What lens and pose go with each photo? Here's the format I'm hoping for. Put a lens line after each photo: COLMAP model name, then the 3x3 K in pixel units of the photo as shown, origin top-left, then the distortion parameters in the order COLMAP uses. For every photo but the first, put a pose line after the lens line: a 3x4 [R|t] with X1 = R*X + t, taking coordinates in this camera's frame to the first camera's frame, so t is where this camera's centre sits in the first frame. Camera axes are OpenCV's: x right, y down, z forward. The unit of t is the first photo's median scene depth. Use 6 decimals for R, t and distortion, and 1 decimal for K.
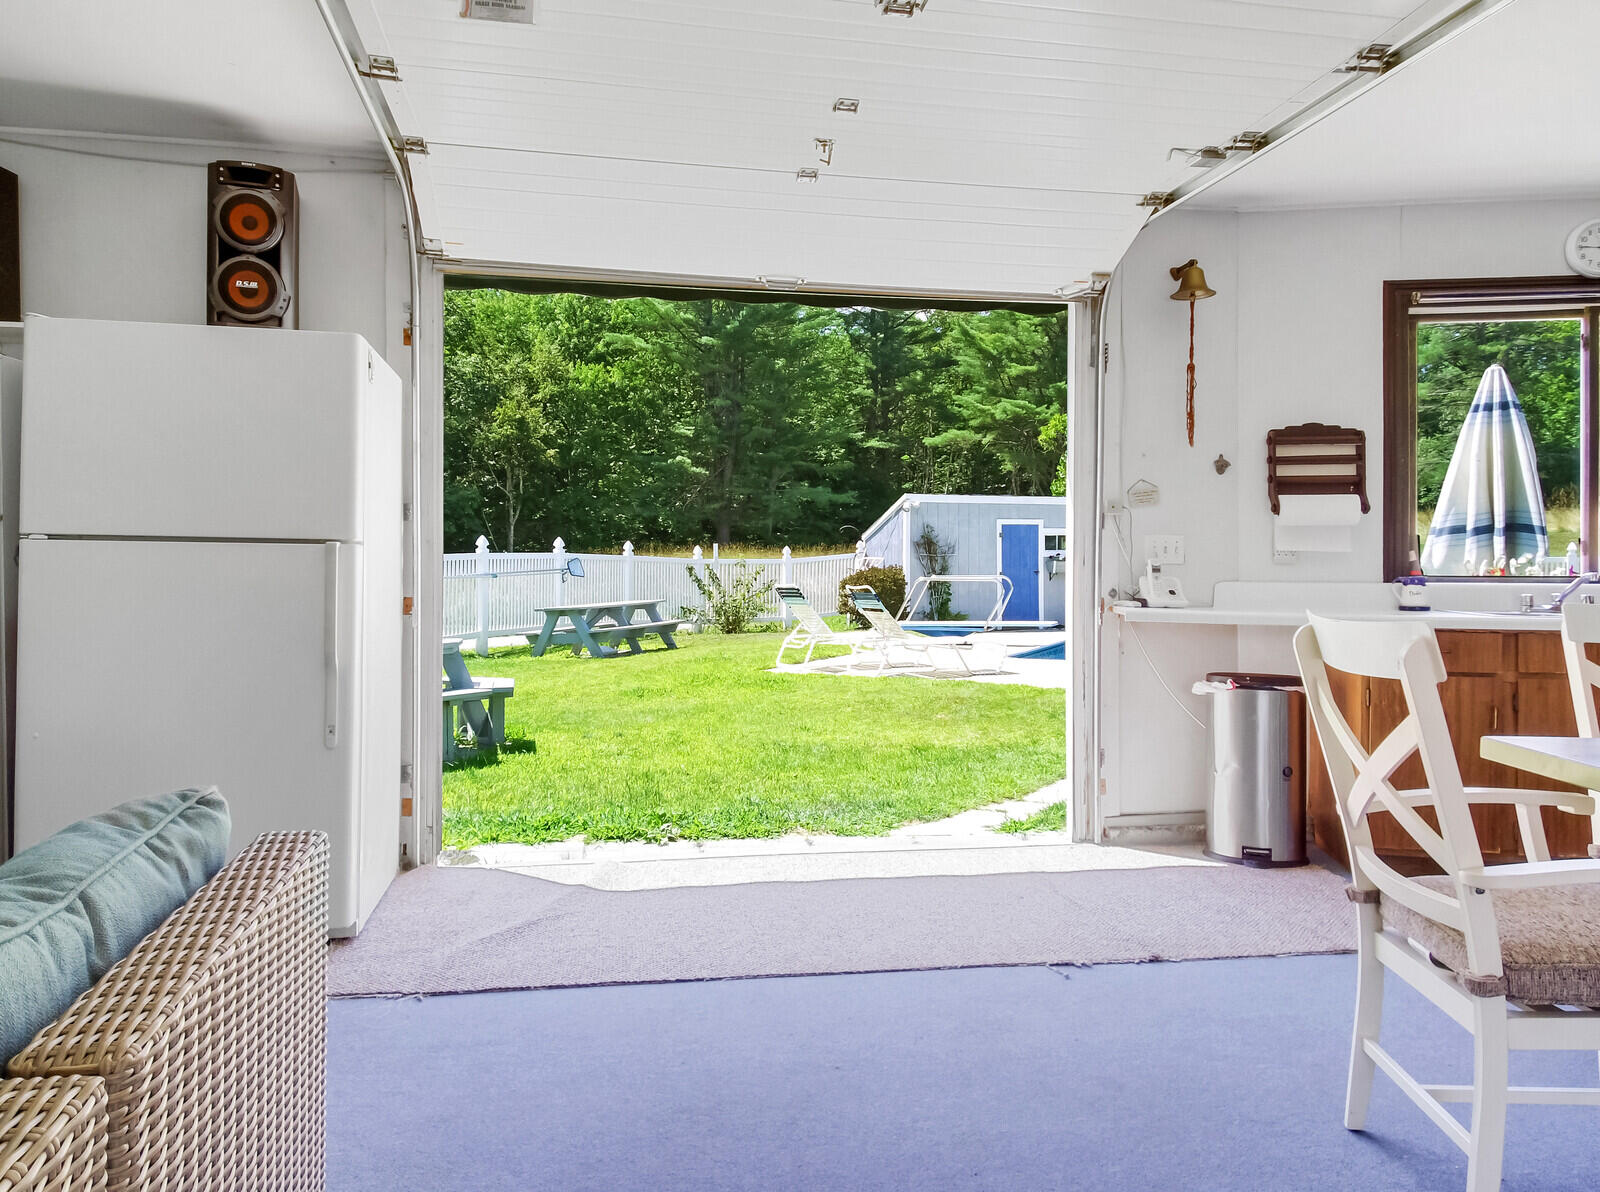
lens RADIAL K [[1161.1, 0, 797.8], [0, 1161.1, 556.6], [0, 0, 1]] dist [0.072778, -0.070489]
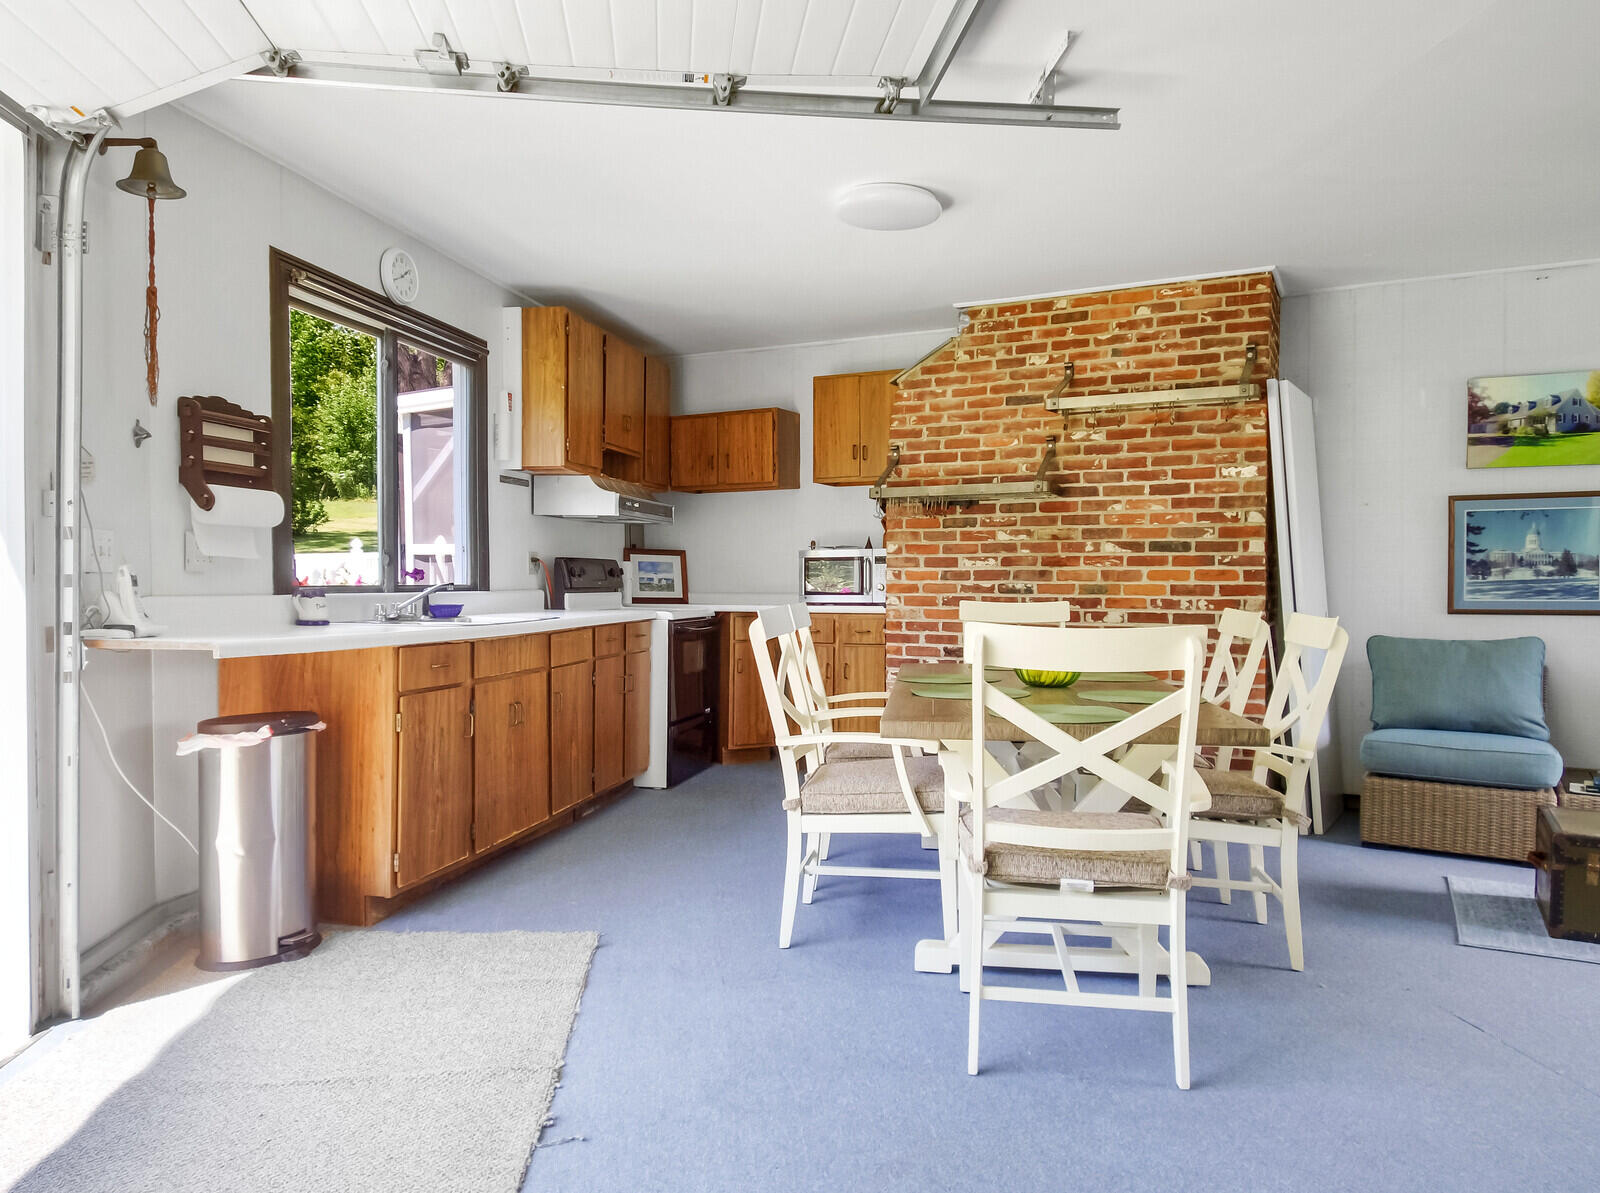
lens RADIAL K [[1107.9, 0, 800.0], [0, 1107.9, 596.5], [0, 0, 1]] dist [0.092718, -0.125075]
pose [[0.061562, -0.022139, 0.997858, -0.314741], [-0.008571, 0.999705, 0.022709, 0.001215], [-0.998066, -0.009950, 0.061354, 0.569597]]
